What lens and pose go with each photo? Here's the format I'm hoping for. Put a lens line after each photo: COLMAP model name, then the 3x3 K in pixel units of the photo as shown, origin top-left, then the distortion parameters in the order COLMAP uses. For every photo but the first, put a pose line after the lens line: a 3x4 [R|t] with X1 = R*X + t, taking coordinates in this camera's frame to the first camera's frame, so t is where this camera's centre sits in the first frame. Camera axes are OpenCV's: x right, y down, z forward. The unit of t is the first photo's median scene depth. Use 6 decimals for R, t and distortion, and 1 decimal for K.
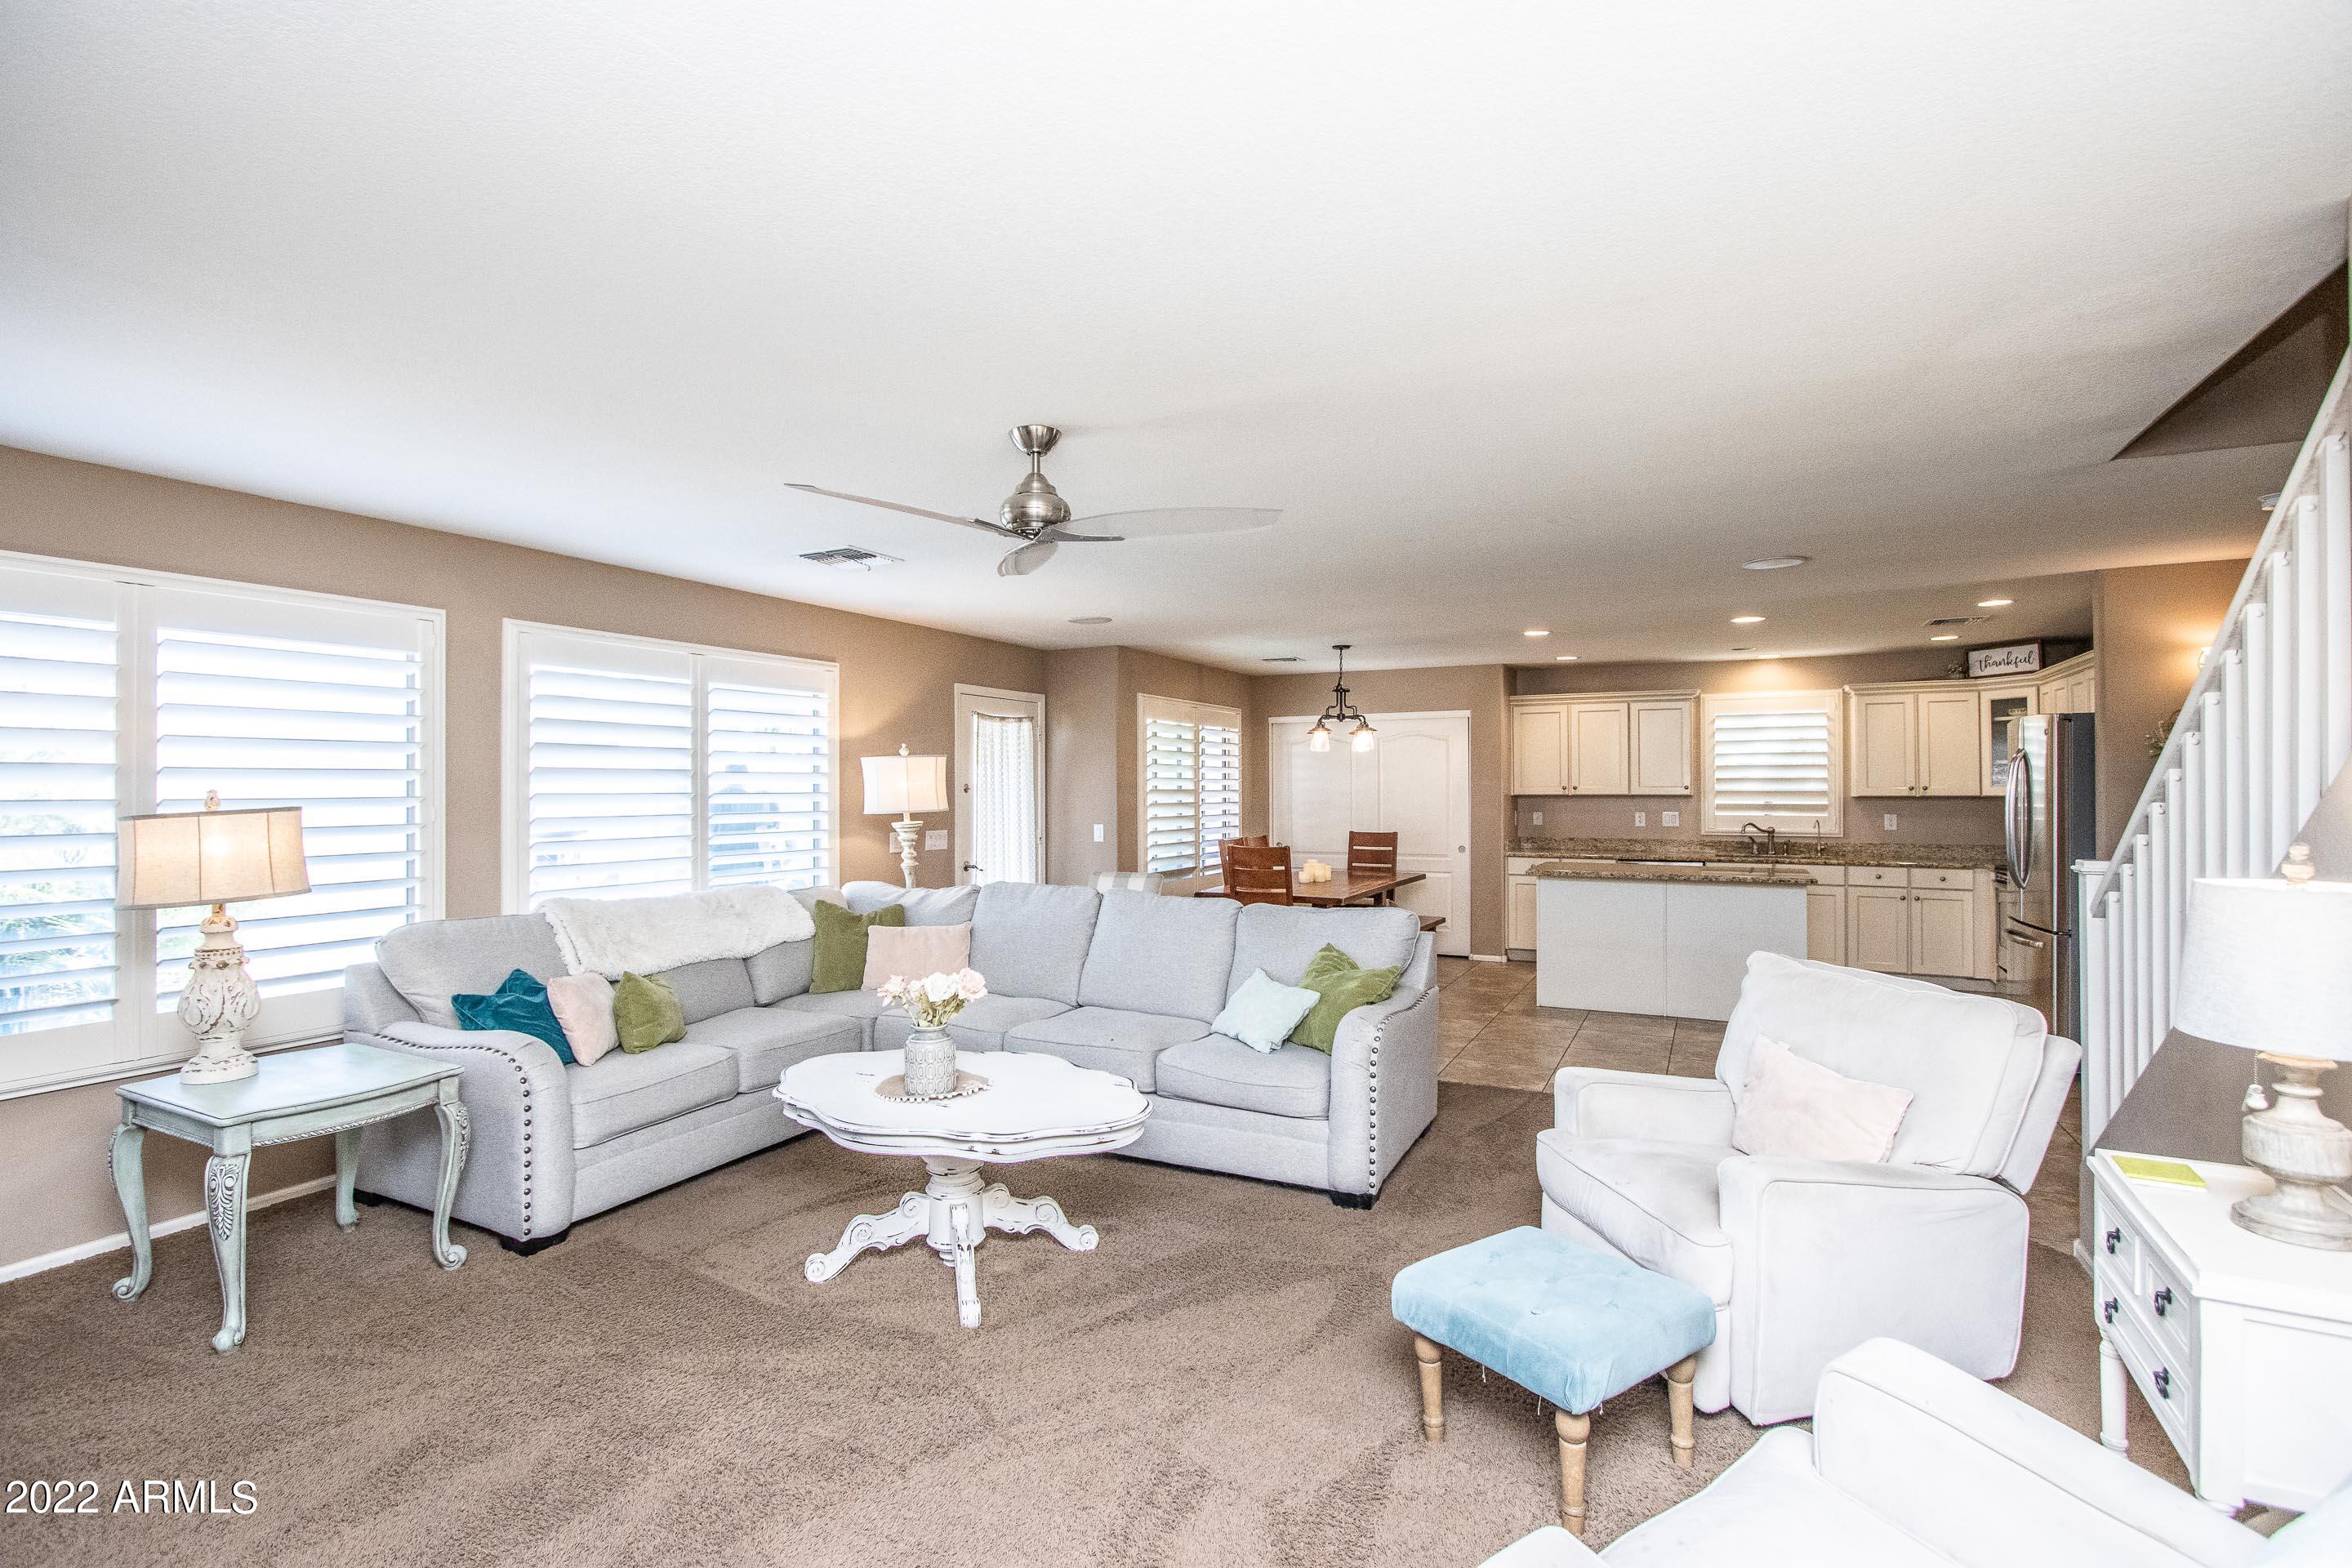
lens RADIAL K [[1098.0, 0, 1156.2], [0, 1098.0, 777.0], [0, 0, 1]] dist [-0.014600, 0.000282]
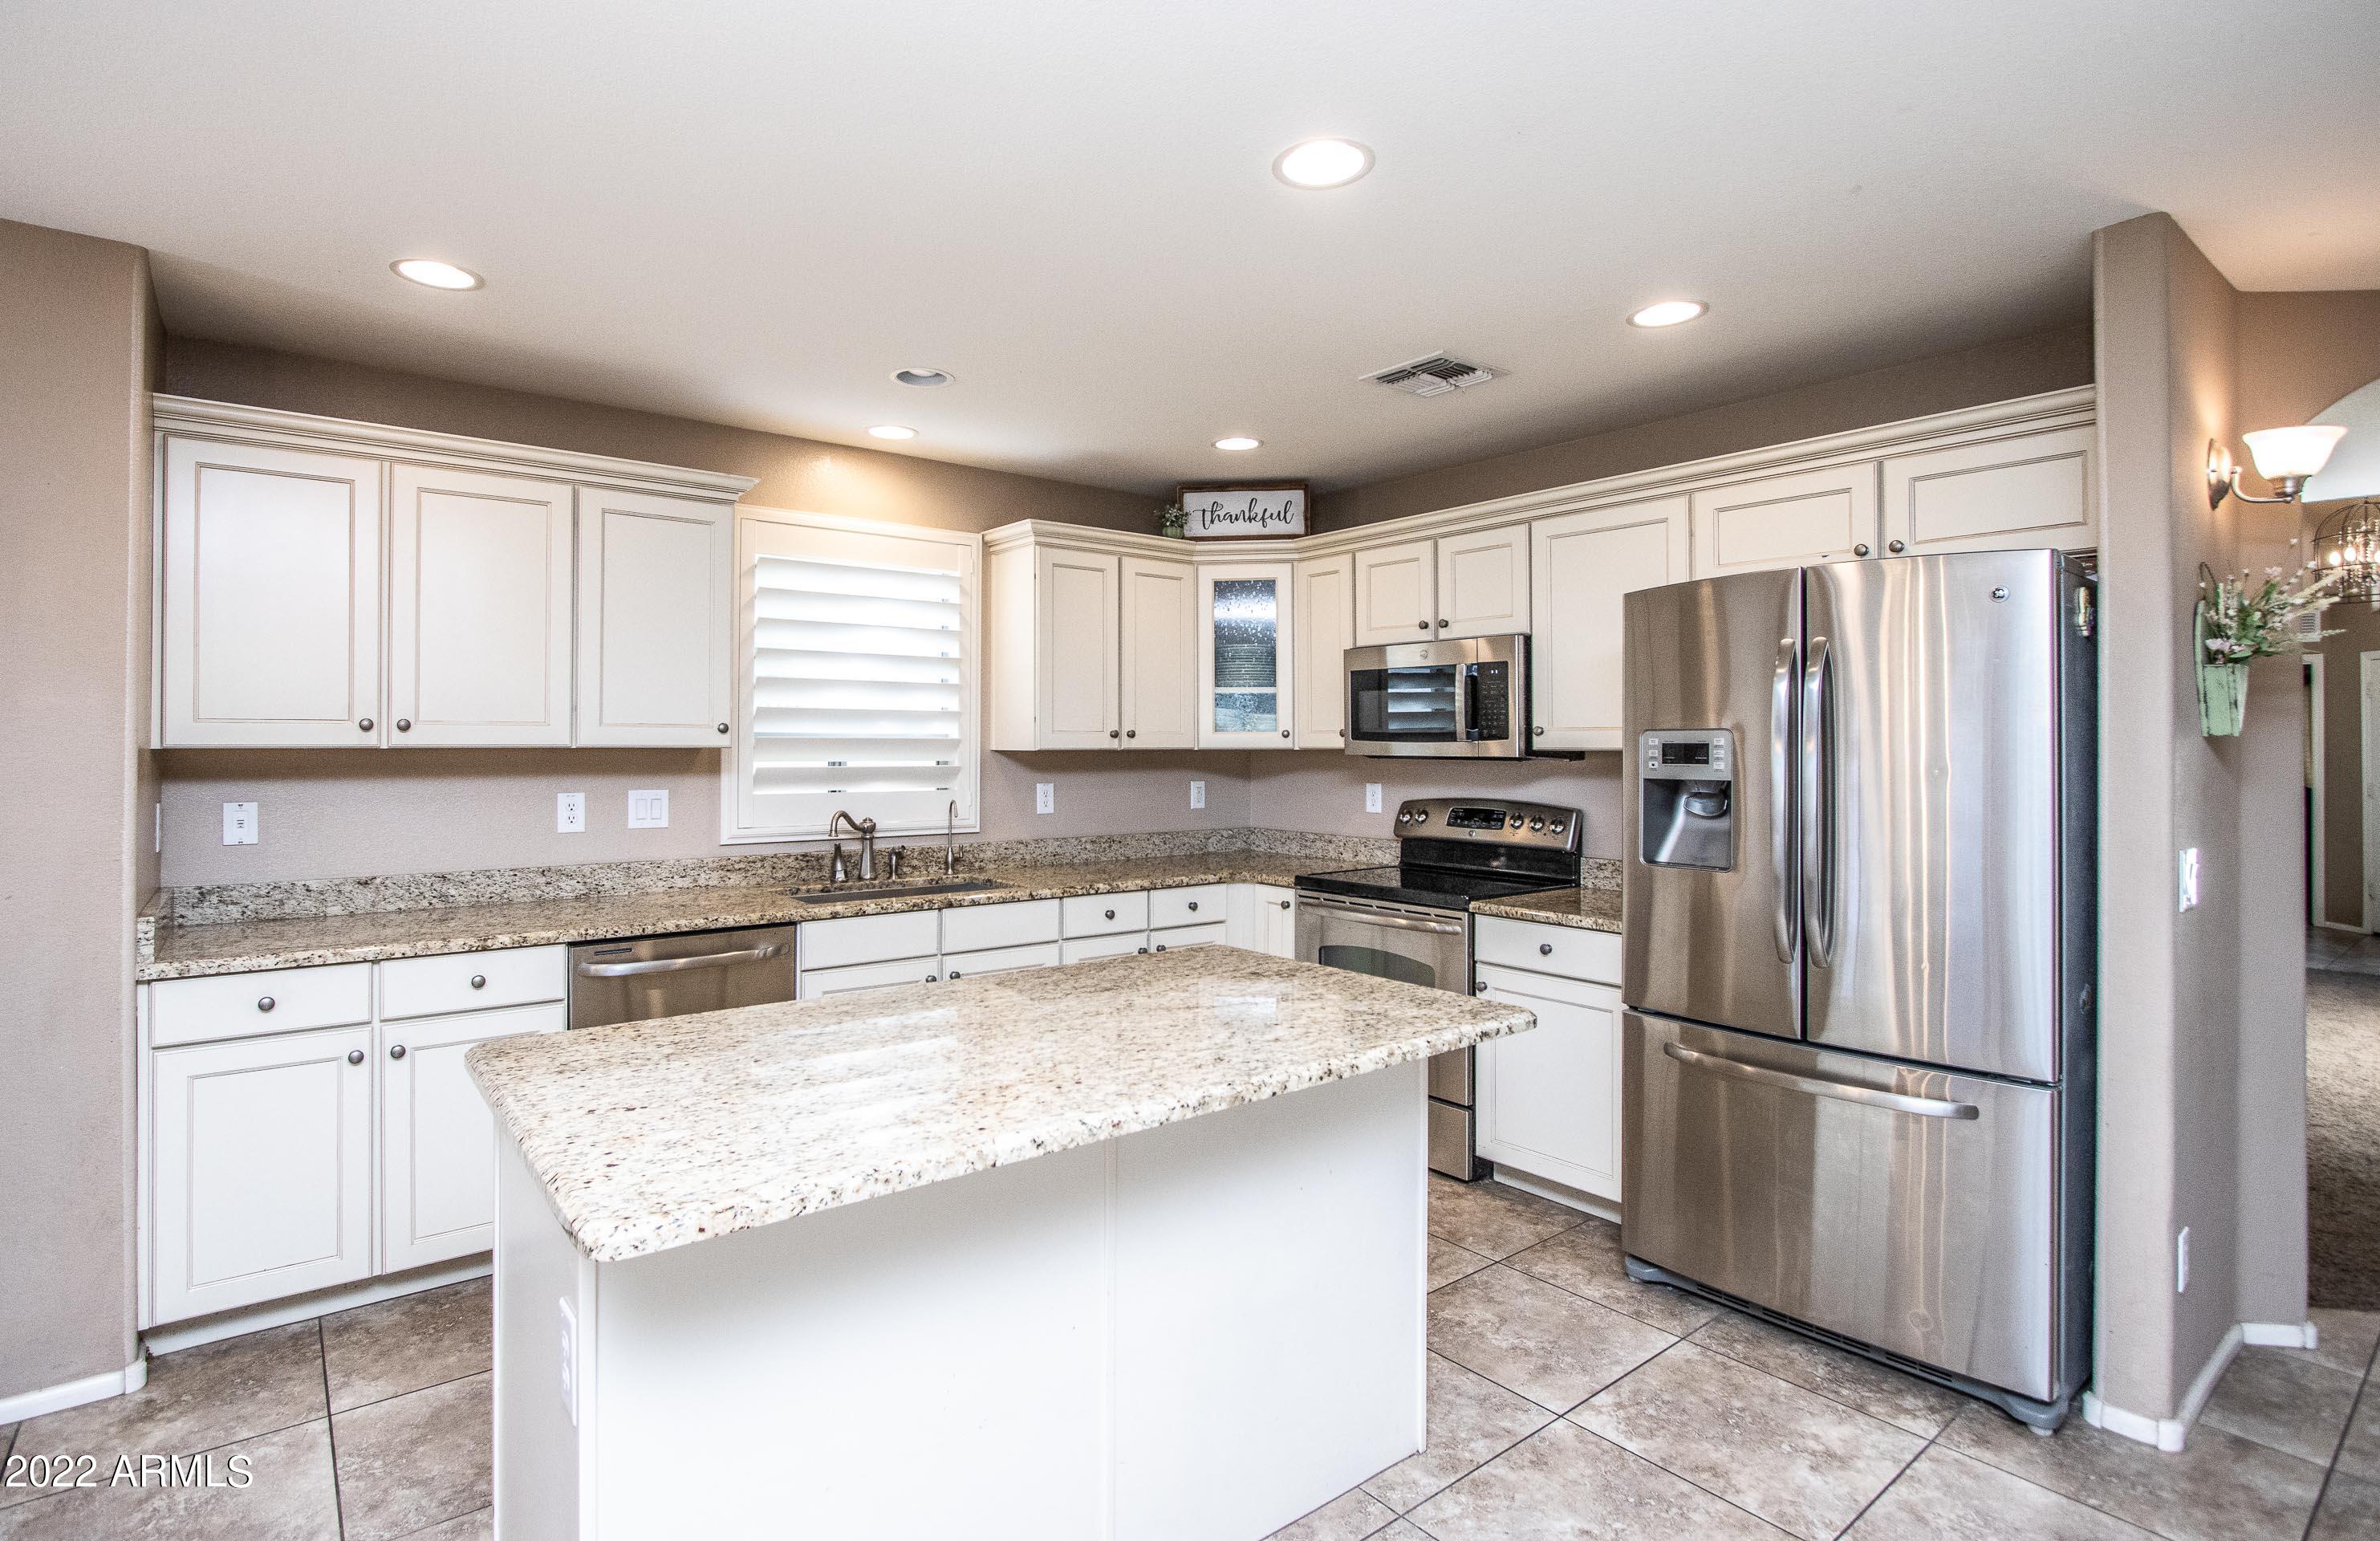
lens RADIAL K [[1152.6, 0, 1132.4], [0, 1152.6, 735.2], [0, 0, 1]] dist [-0.012790, 0.000079]
pose [[0.423321, 0.007322, 0.905950, 0.177185], [-0.013459, 0.999908, -0.001793, 0.010640], [-0.905880, -0.011434, 0.423381, 0.693324]]
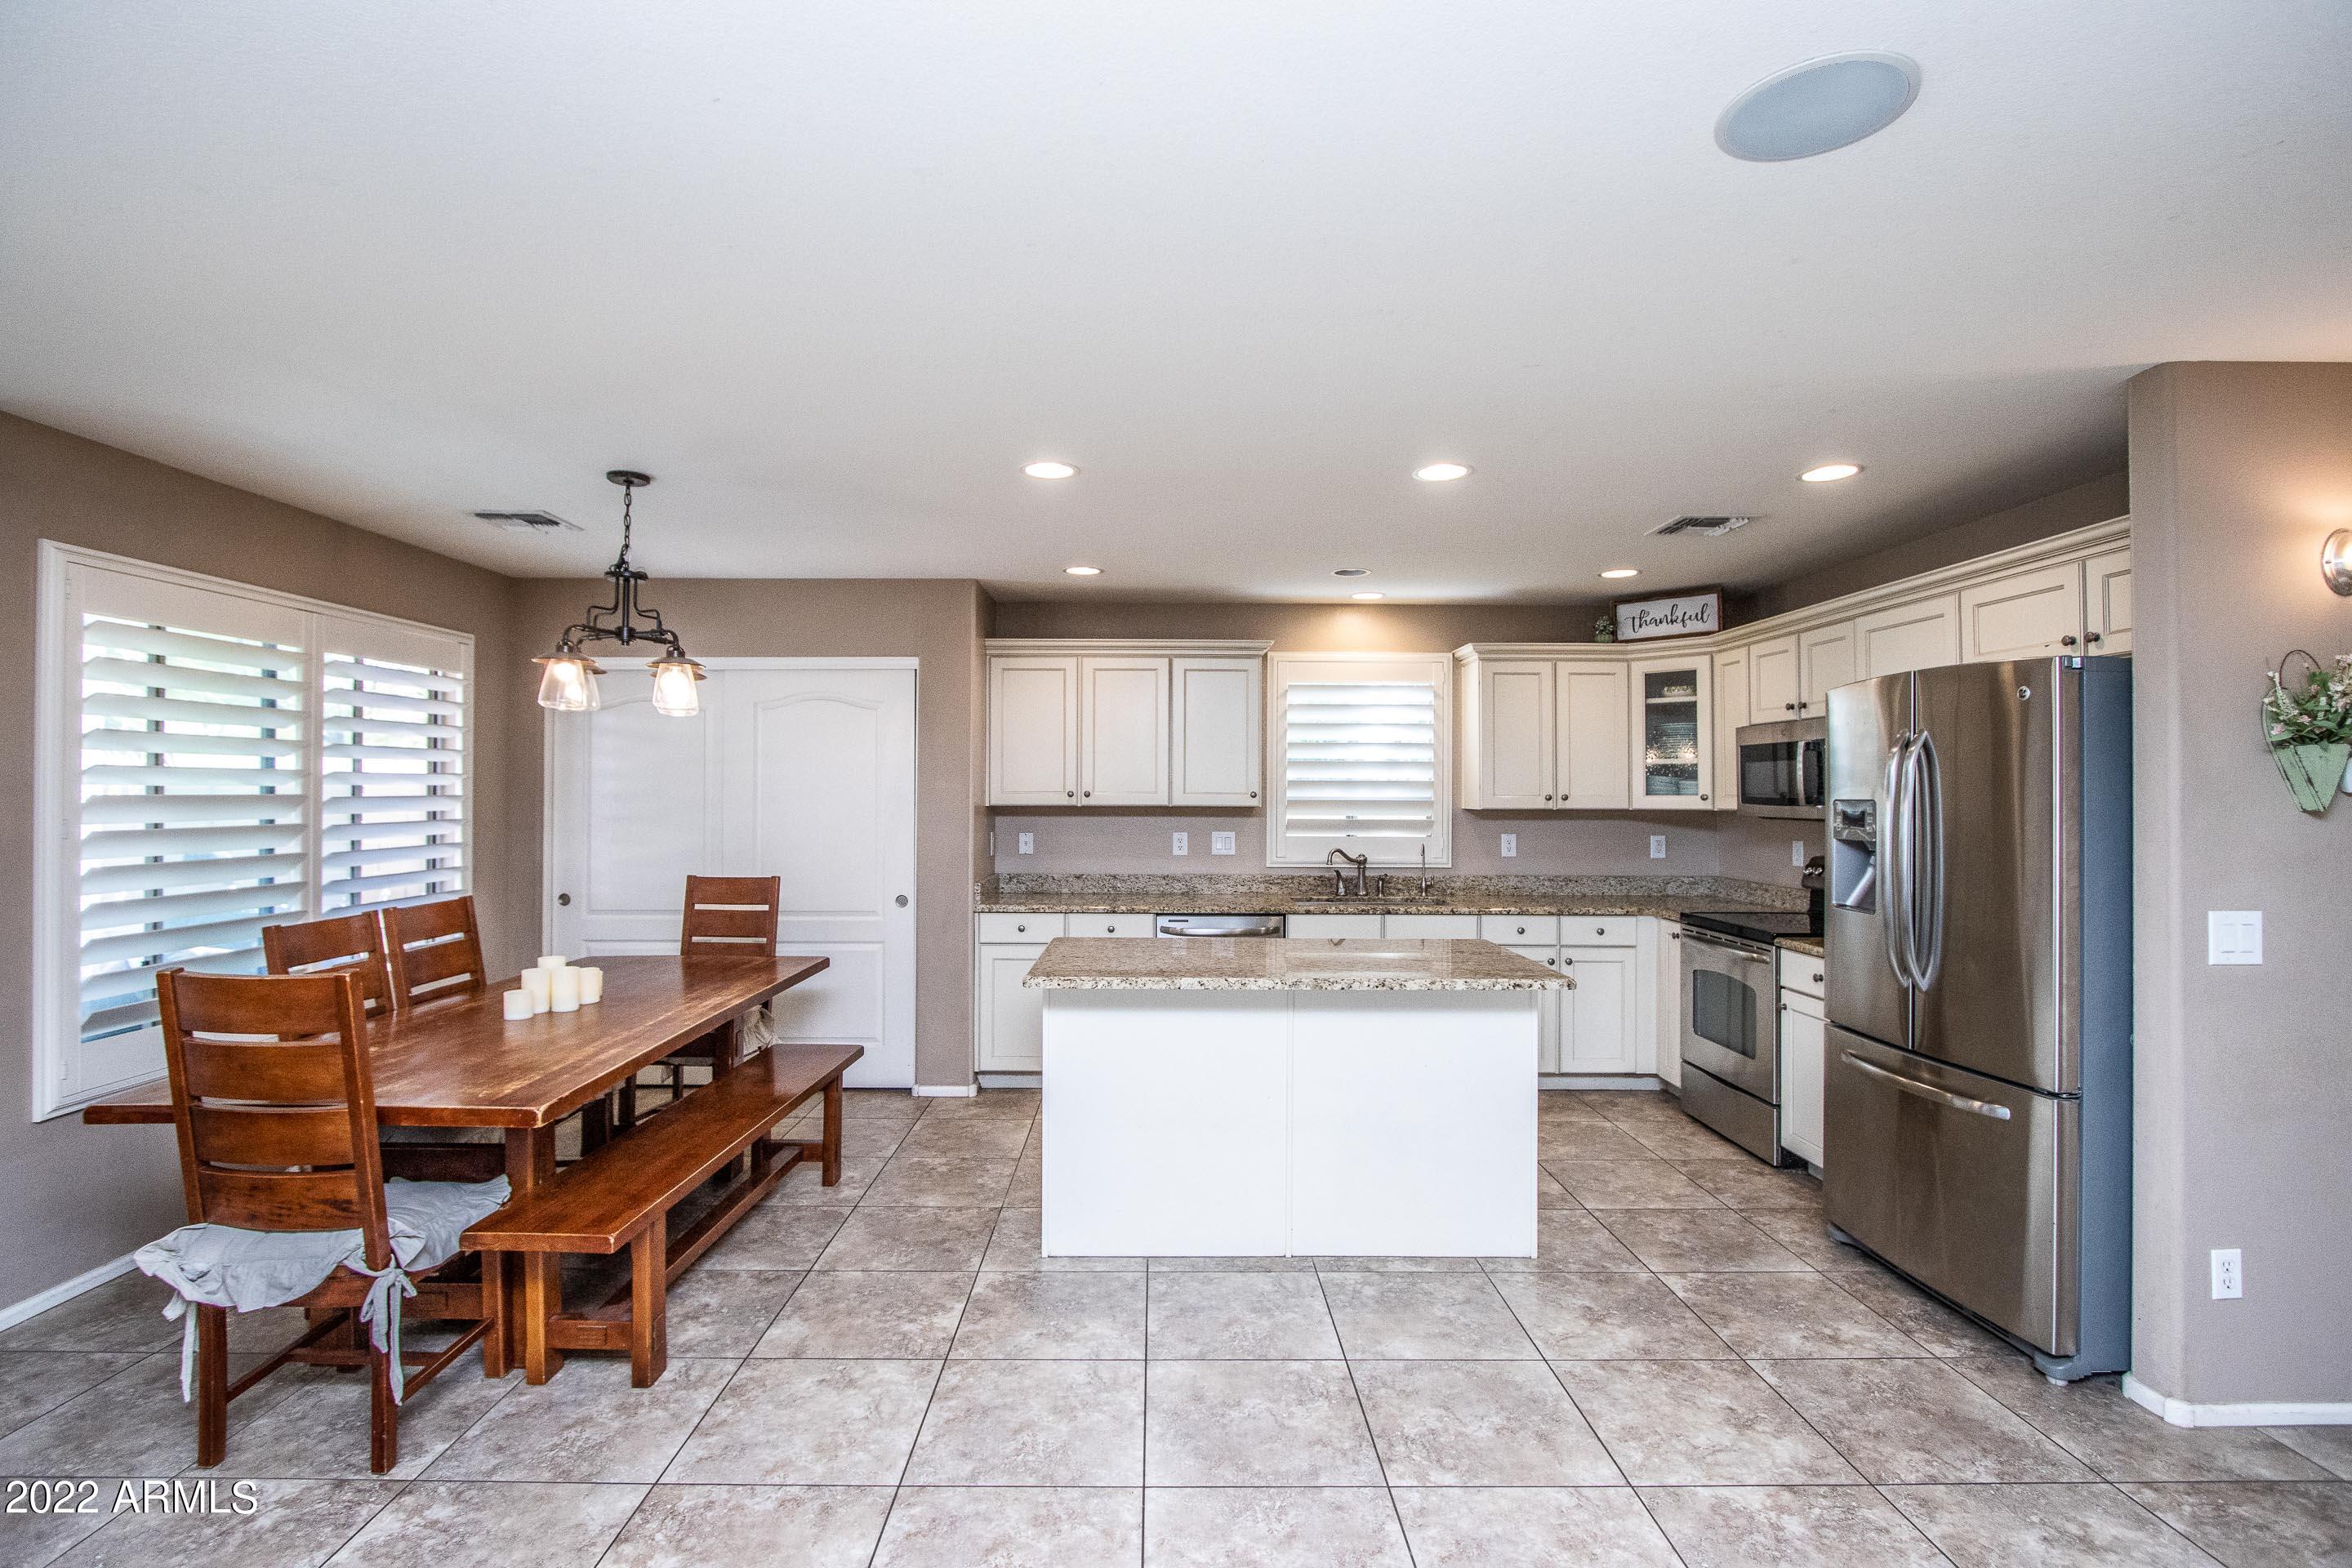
lens RADIAL K [[1098.0, 0, 1162.9], [0, 1098.0, 778.8], [0, 0, 1]] dist [-0.014600, 0.000282]
pose [[0.884042, 0.009863, 0.467303, 0.139538], [-0.010156, 0.999947, -0.001892, 0.001966], [-0.467297, -0.003074, 0.884095, 0.458520]]
